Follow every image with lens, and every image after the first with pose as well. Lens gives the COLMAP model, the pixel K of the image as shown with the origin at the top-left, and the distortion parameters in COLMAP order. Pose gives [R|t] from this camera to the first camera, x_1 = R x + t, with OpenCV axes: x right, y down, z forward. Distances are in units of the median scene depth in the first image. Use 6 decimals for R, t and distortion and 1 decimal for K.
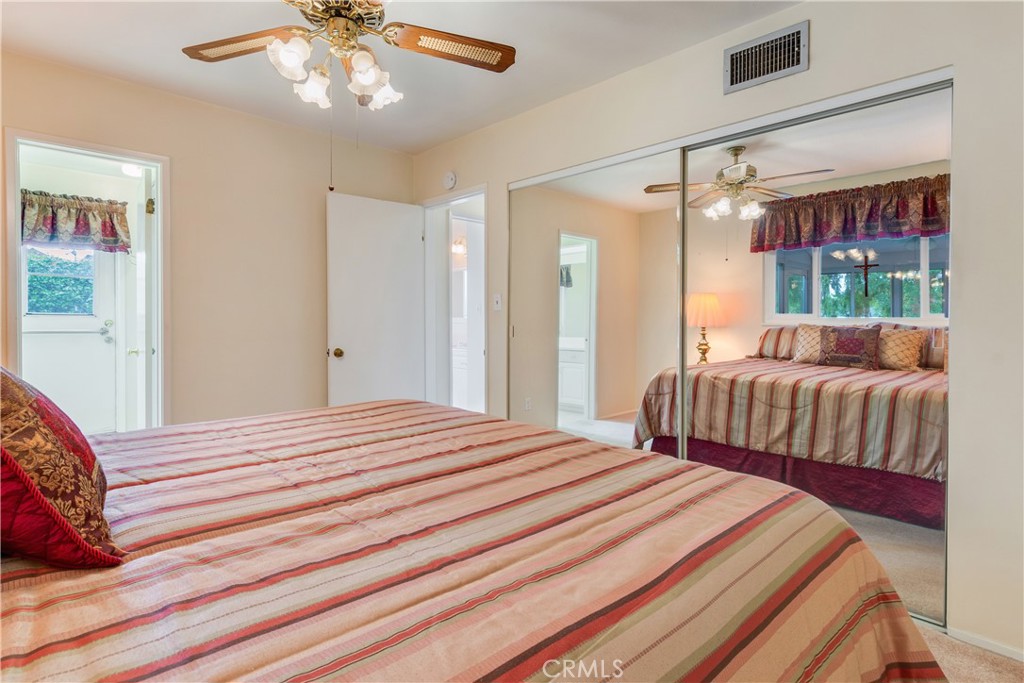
lens RADIAL K [[552.0, 0, 511.8], [0, 552.0, 318.2], [0, 0, 1]] dist [0.001599, 0.000155]
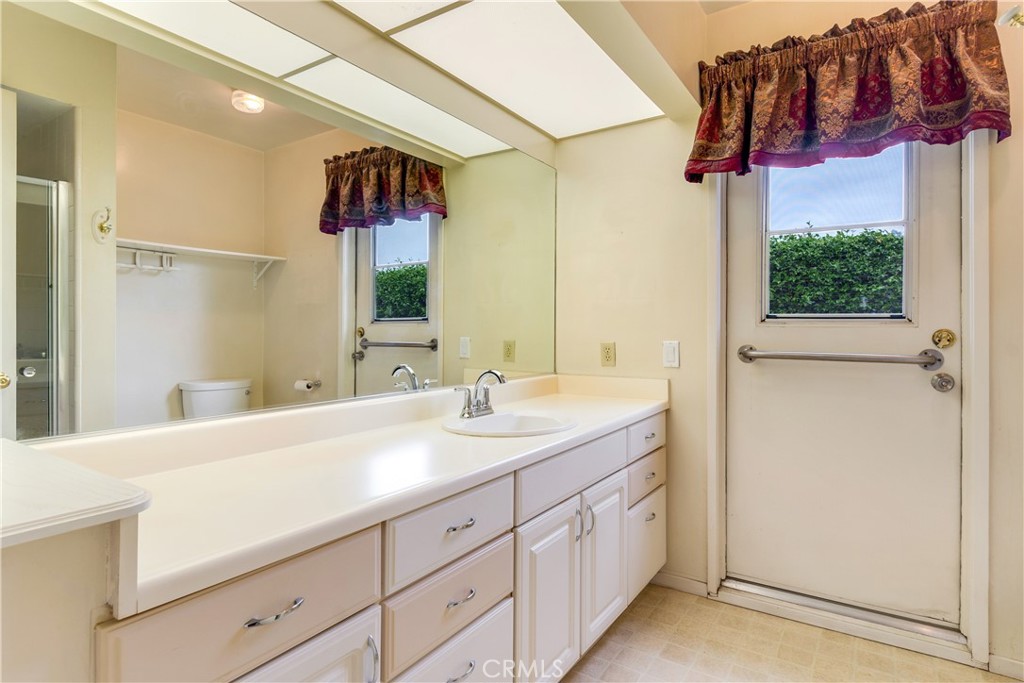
lens RADIAL K [[552.0, 0, 511.8], [0, 552.0, 334.2], [0, 0, 1]] dist [0.001599, 0.000155]
pose [[0.229065, 0.005987, -0.973393, -0.448444], [-0.003359, 0.999980, 0.005360, 0.005238], [0.973405, 0.002042, 0.229081, 0.654708]]
